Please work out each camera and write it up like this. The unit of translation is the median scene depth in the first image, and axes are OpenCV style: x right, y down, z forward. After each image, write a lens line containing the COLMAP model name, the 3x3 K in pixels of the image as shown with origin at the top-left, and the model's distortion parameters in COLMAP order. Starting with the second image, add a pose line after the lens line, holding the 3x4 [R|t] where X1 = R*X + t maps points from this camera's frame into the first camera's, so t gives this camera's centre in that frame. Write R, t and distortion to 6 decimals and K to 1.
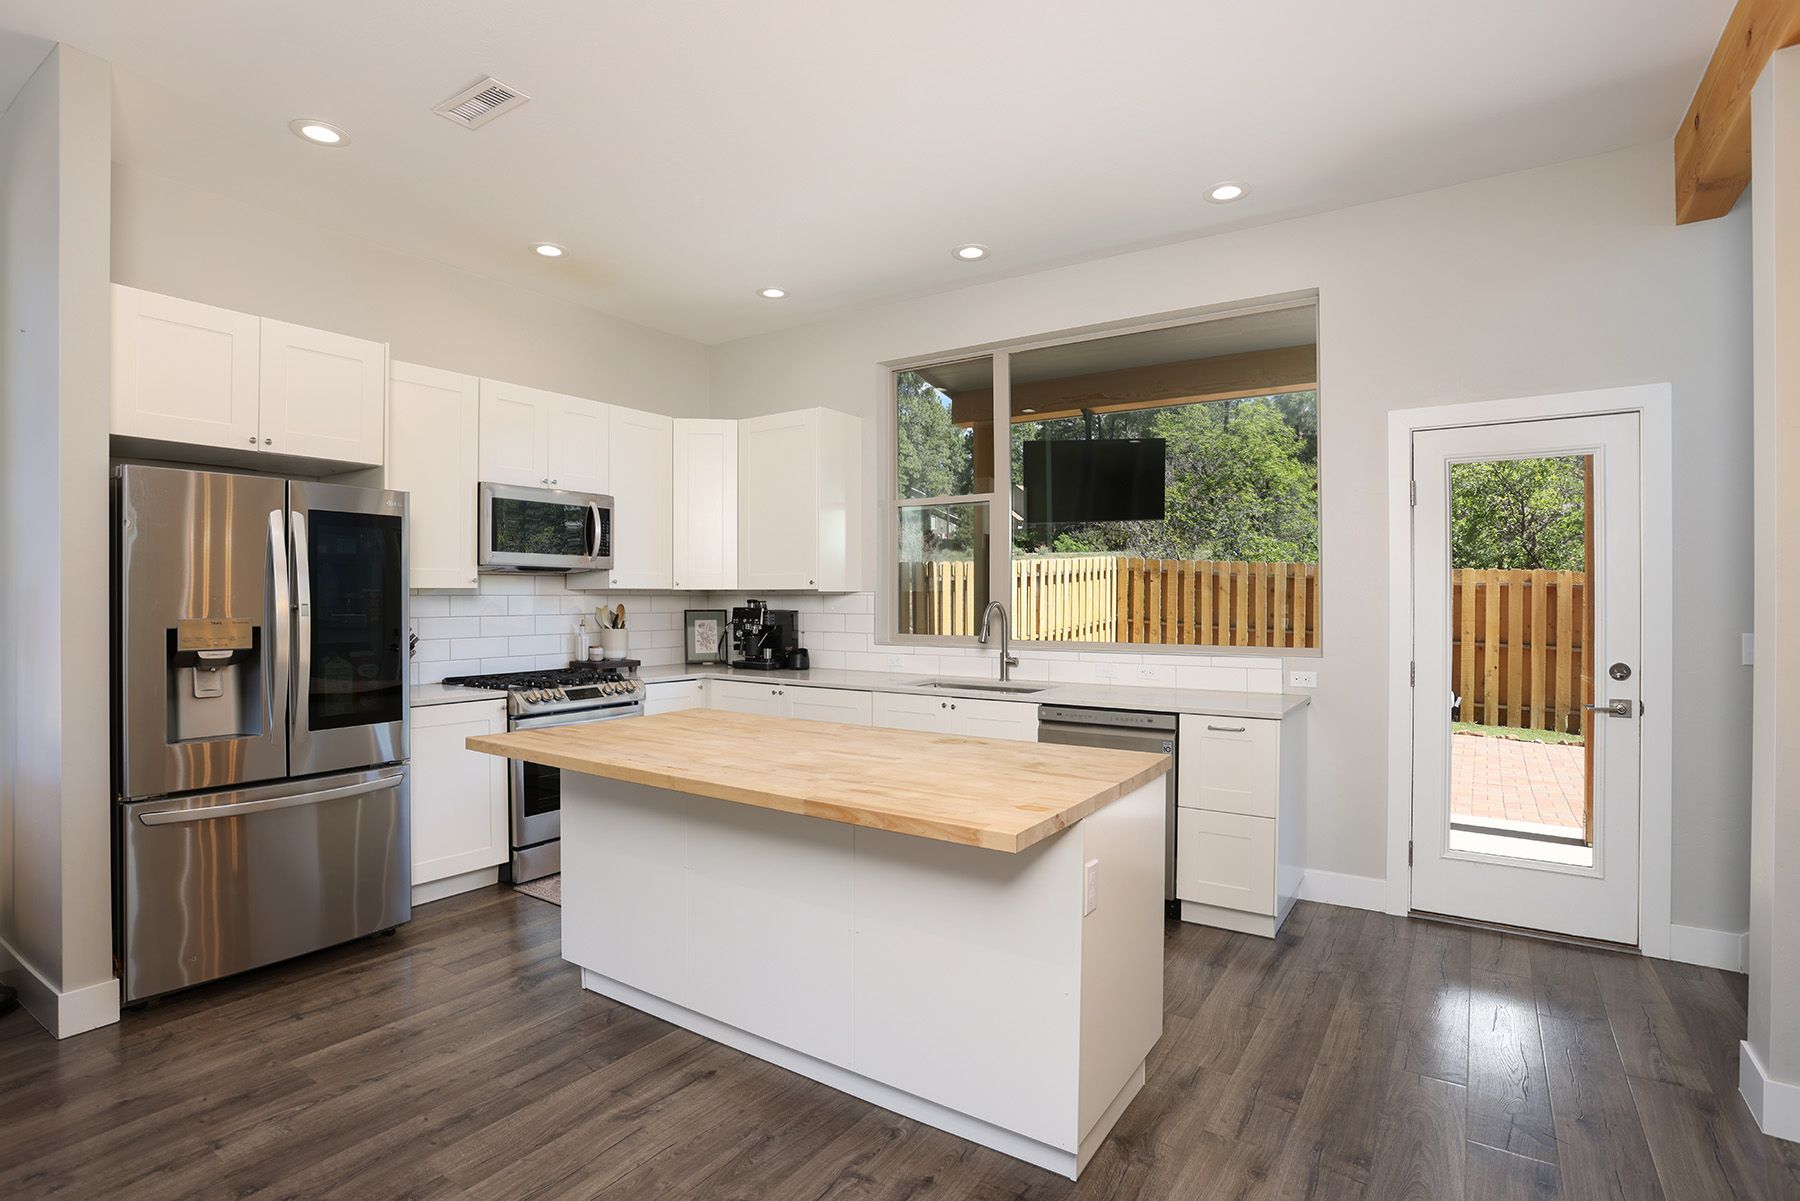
lens RADIAL K [[878.3, 0, 898.6], [0, 878.3, 598.3], [0, 0, 1]] dist [-0.072805, 0.029830]
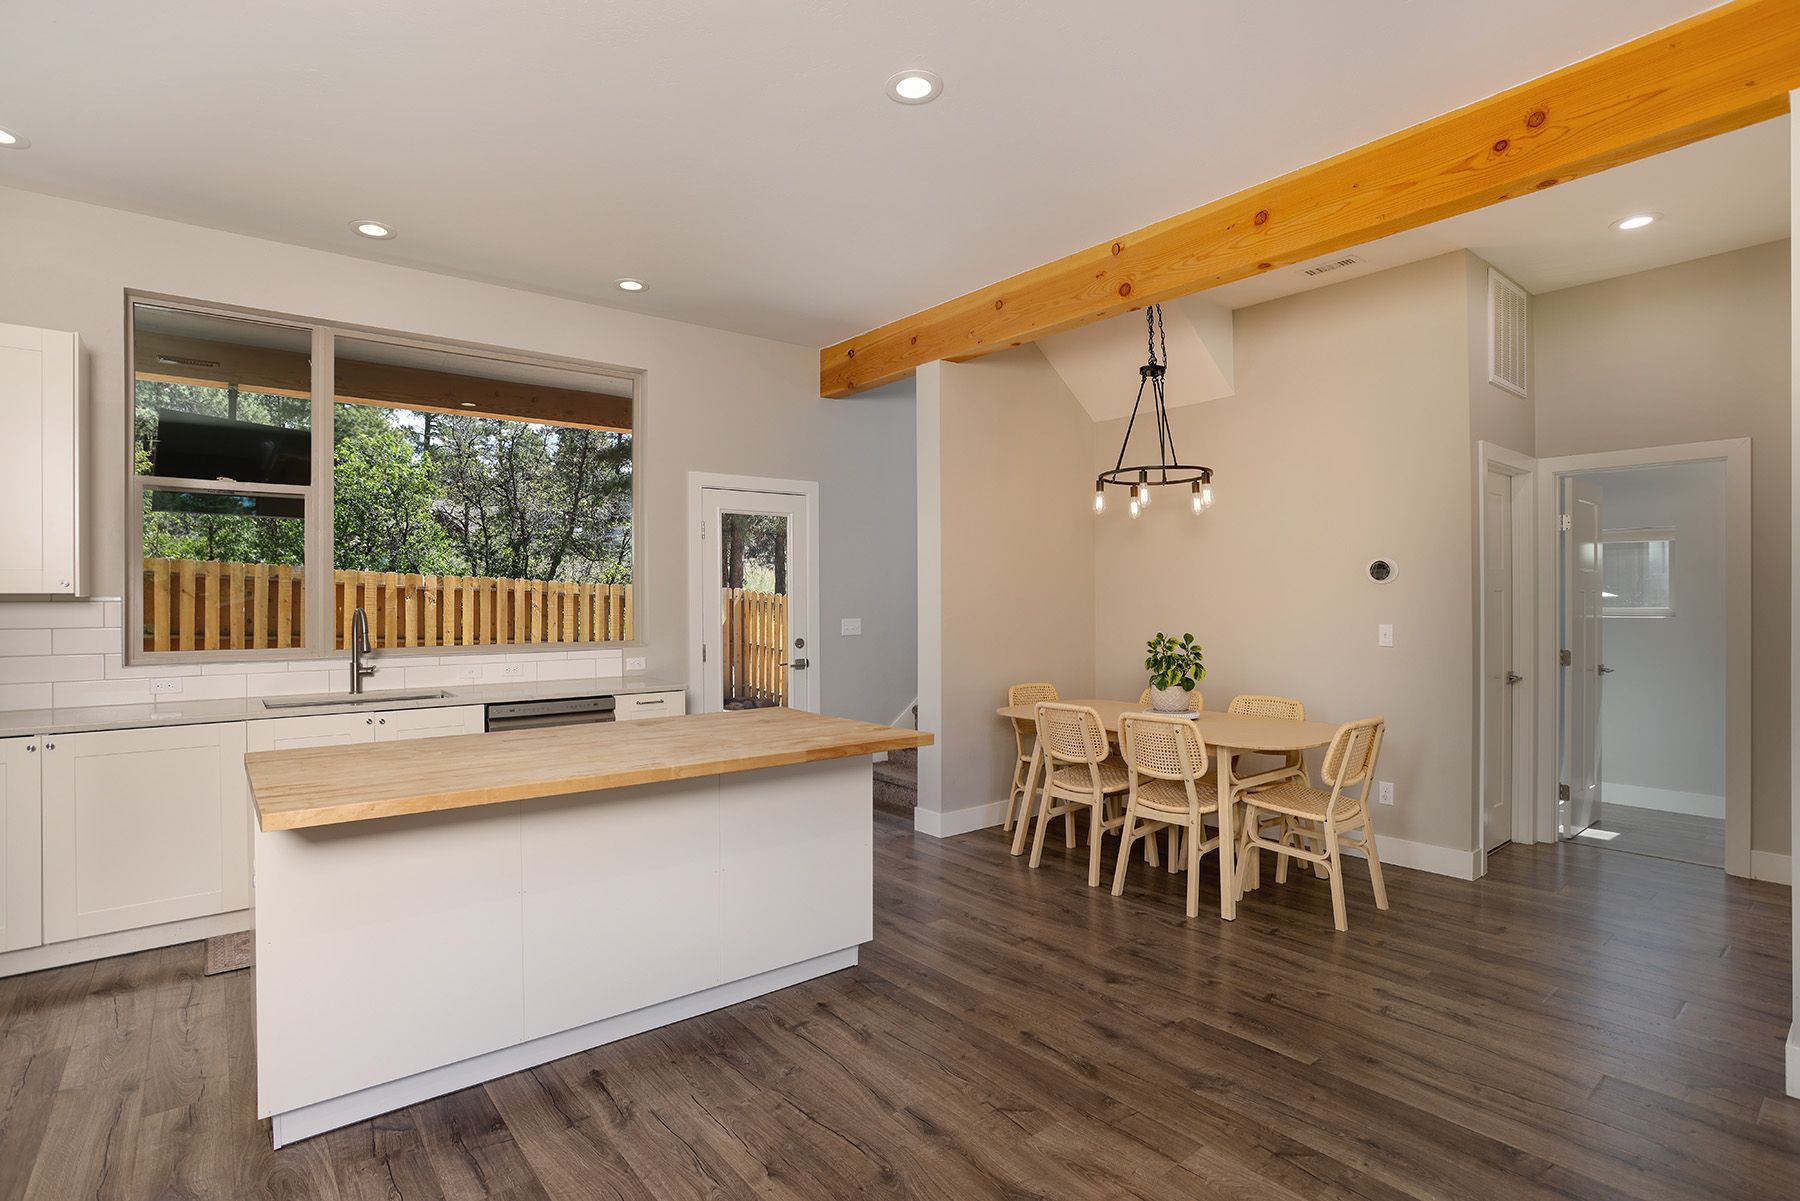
lens RADIAL K [[878.3, 0, 898.6], [0, 878.3, 598.3], [0, 0, 1]] dist [-0.072805, 0.029830]
pose [[0.294657, -0.000923, 0.955603, -0.575721], [0.003692, 0.999993, -0.000173, -0.003559], [-0.955596, 0.003579, 0.294659, 0.189613]]
